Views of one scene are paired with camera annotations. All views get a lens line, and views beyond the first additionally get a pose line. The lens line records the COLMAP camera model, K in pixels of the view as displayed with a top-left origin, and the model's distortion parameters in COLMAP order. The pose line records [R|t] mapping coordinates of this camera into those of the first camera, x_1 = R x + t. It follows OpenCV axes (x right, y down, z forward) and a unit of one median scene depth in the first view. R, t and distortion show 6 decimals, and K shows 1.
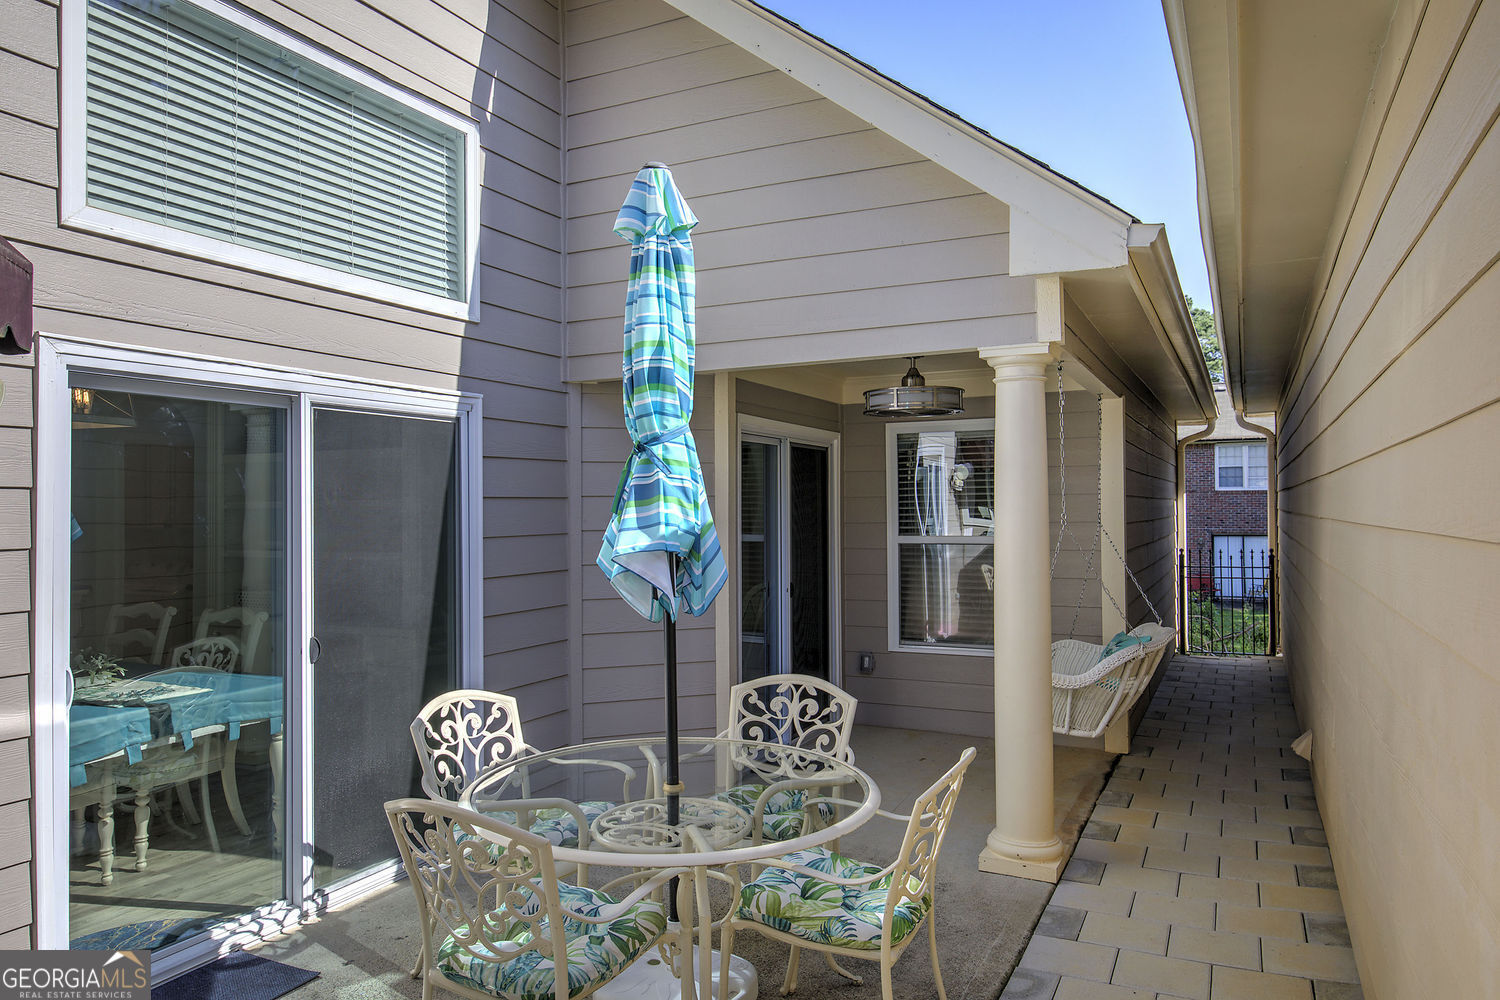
lens RADIAL K [[1008.7, 0, 759.6], [0, 1008.7, 498.6], [0, 0, 1]] dist [0.019911, -0.021286]
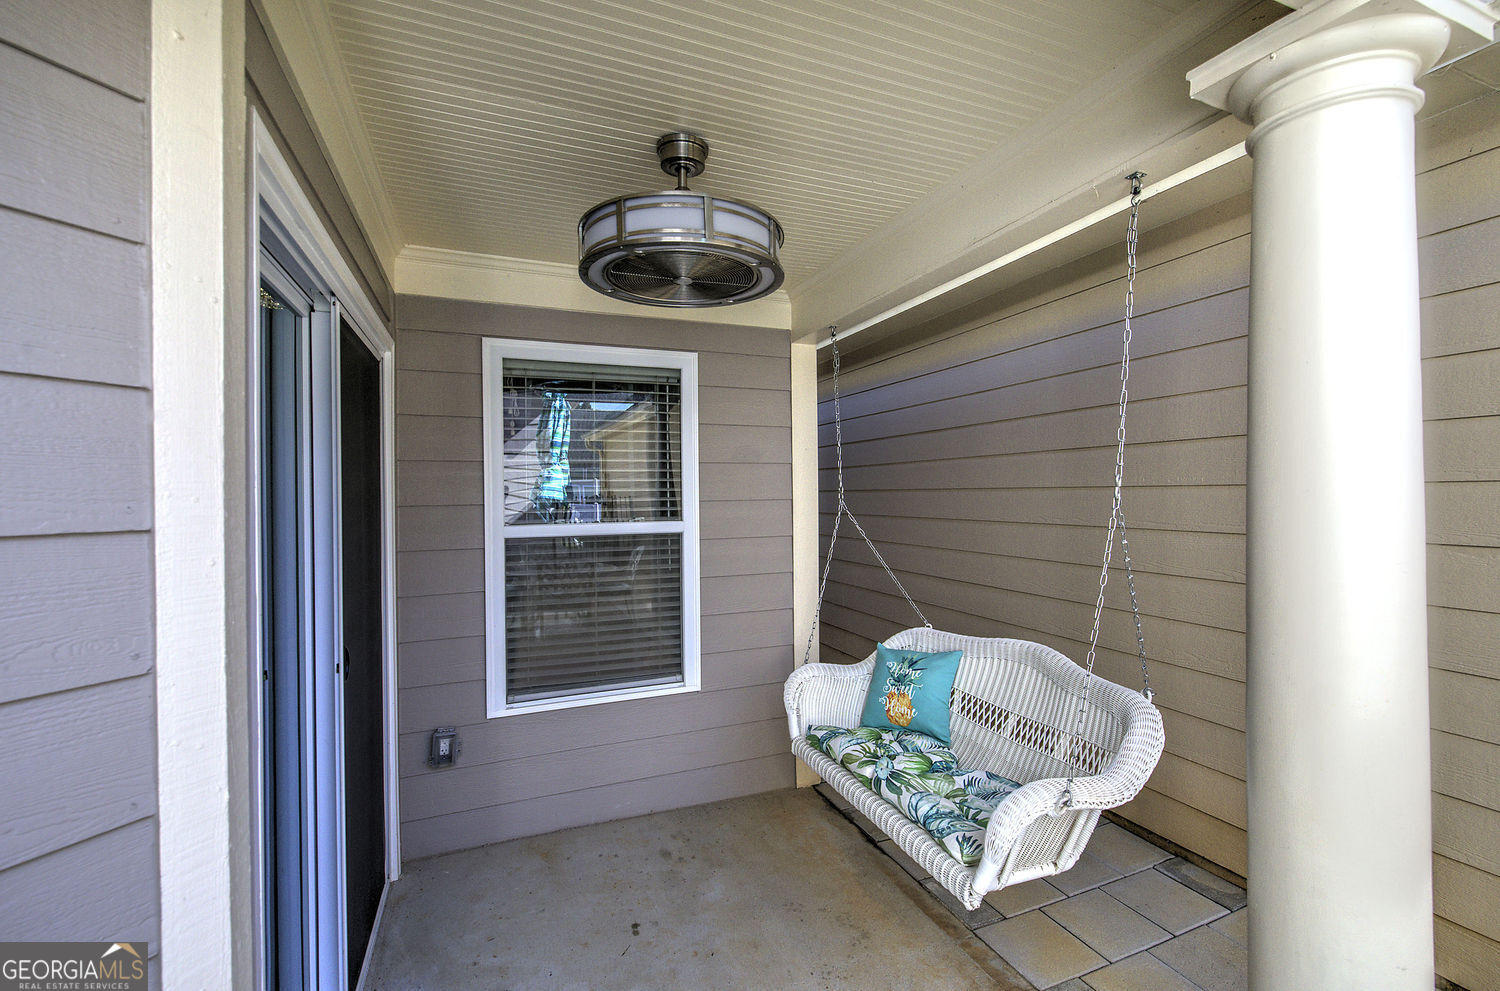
lens RADIAL K [[635.8, 0, 754.9], [0, 635.8, 494.8], [0, 0, 1]] dist [-0.002588, -0.000179]
pose [[0.663508, 0.005139, 0.748151, -0.050629], [-0.004902, 0.999985, -0.002520, 0.018138], [-0.748153, -0.001995, 0.663524, 0.631356]]
